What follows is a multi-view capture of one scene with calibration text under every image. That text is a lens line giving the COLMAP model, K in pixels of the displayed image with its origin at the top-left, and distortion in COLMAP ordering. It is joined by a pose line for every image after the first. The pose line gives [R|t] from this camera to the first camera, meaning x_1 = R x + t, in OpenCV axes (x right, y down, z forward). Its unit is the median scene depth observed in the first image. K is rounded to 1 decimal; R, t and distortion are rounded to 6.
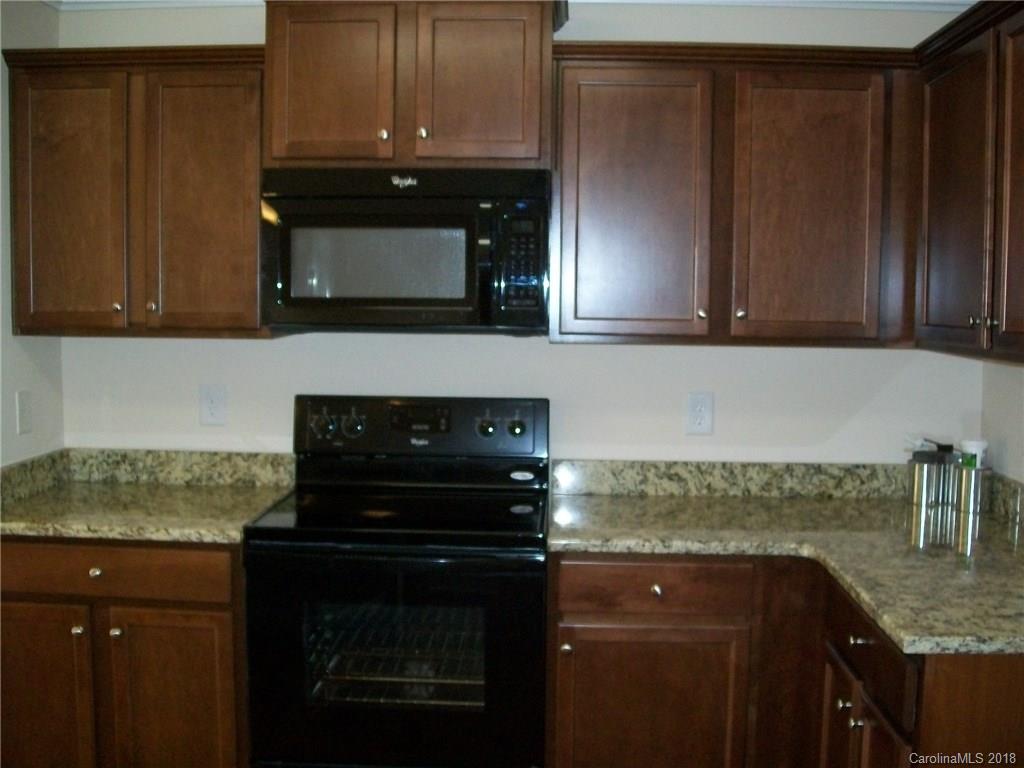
lens RADIAL K [[1106.5, 0, 518.9], [0, 1106.5, 375.9], [0, 0, 1]] dist [-0.121042, 0.000000]
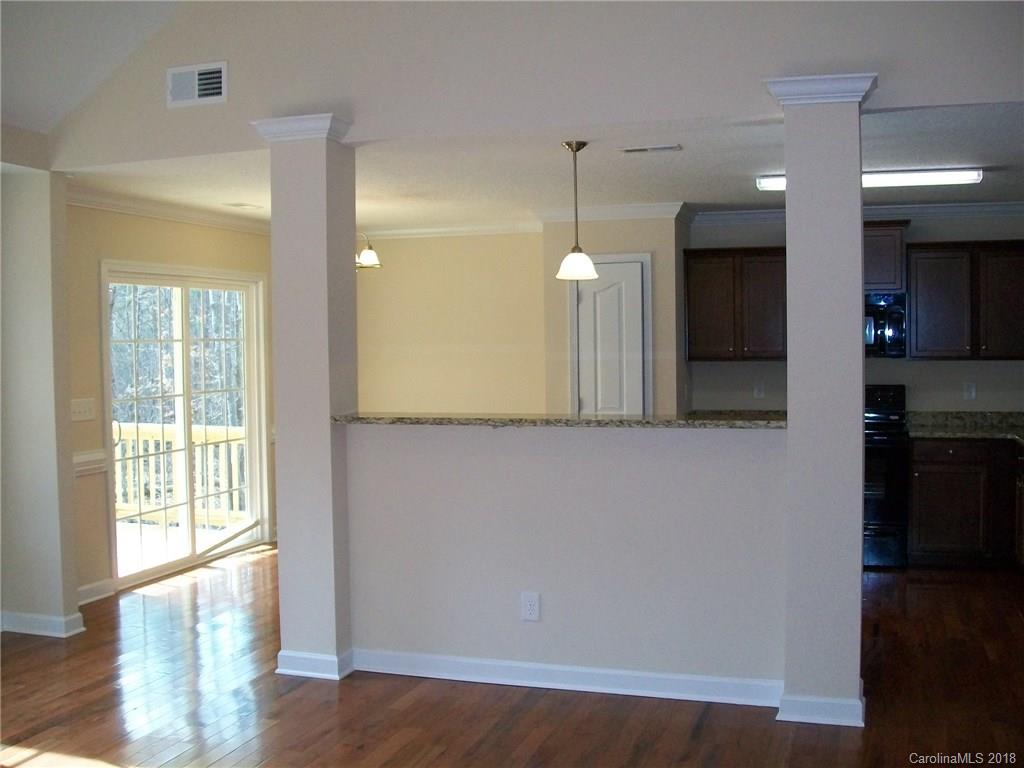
lens RADIAL K [[1106.5, 0, 521.5], [0, 1106.5, 385.1], [0, 0, 1]] dist [-0.121042, 0.000000]
pose [[0.963579, -0.014899, -0.267007, -0.150292], [0.005197, 0.999302, -0.037004, 0.108985], [0.267372, 0.034269, 0.962984, -1.574321]]
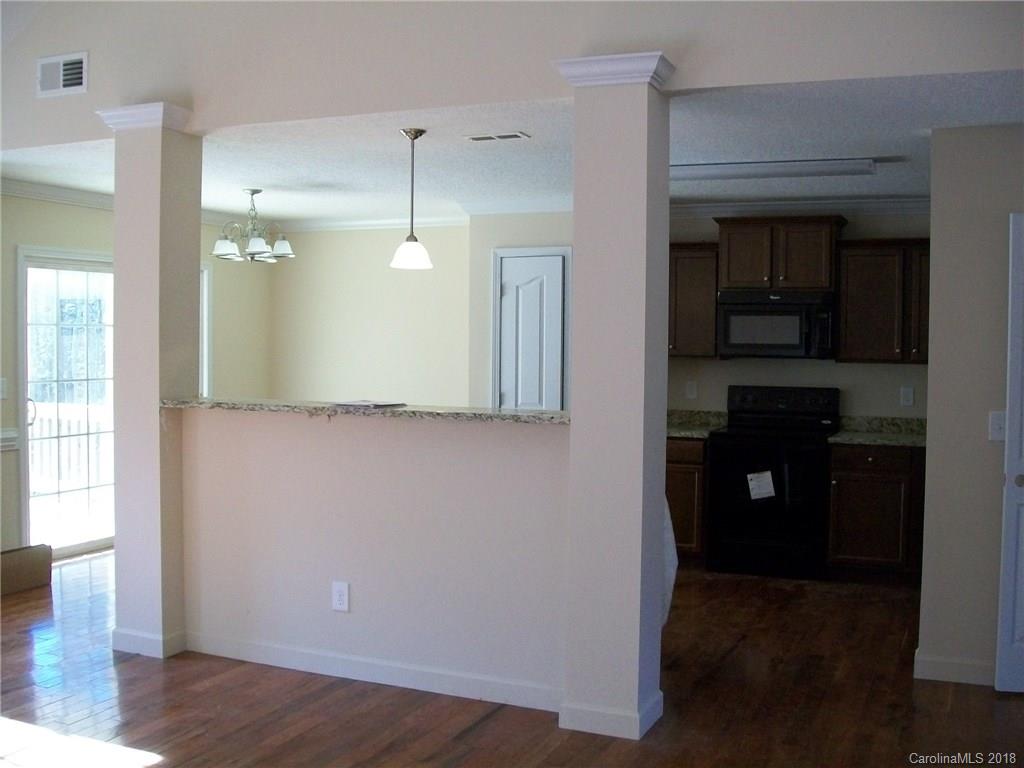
lens RADIAL K [[1106.5, 0, 513.4], [0, 1106.5, 386.6], [0, 0, 1]] dist [-0.121042, 0.000000]
pose [[0.933161, 0.011953, -0.359261, 0.223597], [-0.025614, 0.999118, -0.033288, 0.114729], [0.358546, 0.040265, 0.932643, -1.422210]]
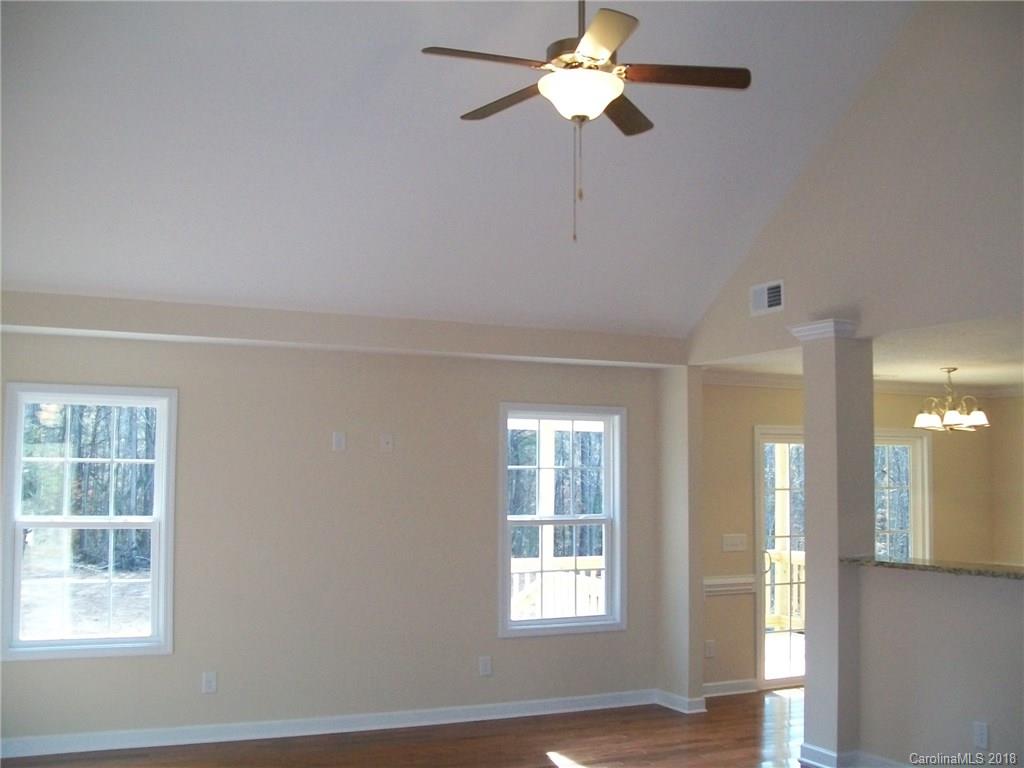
lens RADIAL K [[1106.5, 0, 512.2], [0, 1106.5, 392.6], [0, 0, 1]] dist [-0.121042, 0.000000]
pose [[0.469933, -0.081159, -0.878963, 0.644144], [-0.064238, 0.989980, -0.125754, 0.084275], [0.880361, 0.115558, 0.460011, -1.569879]]
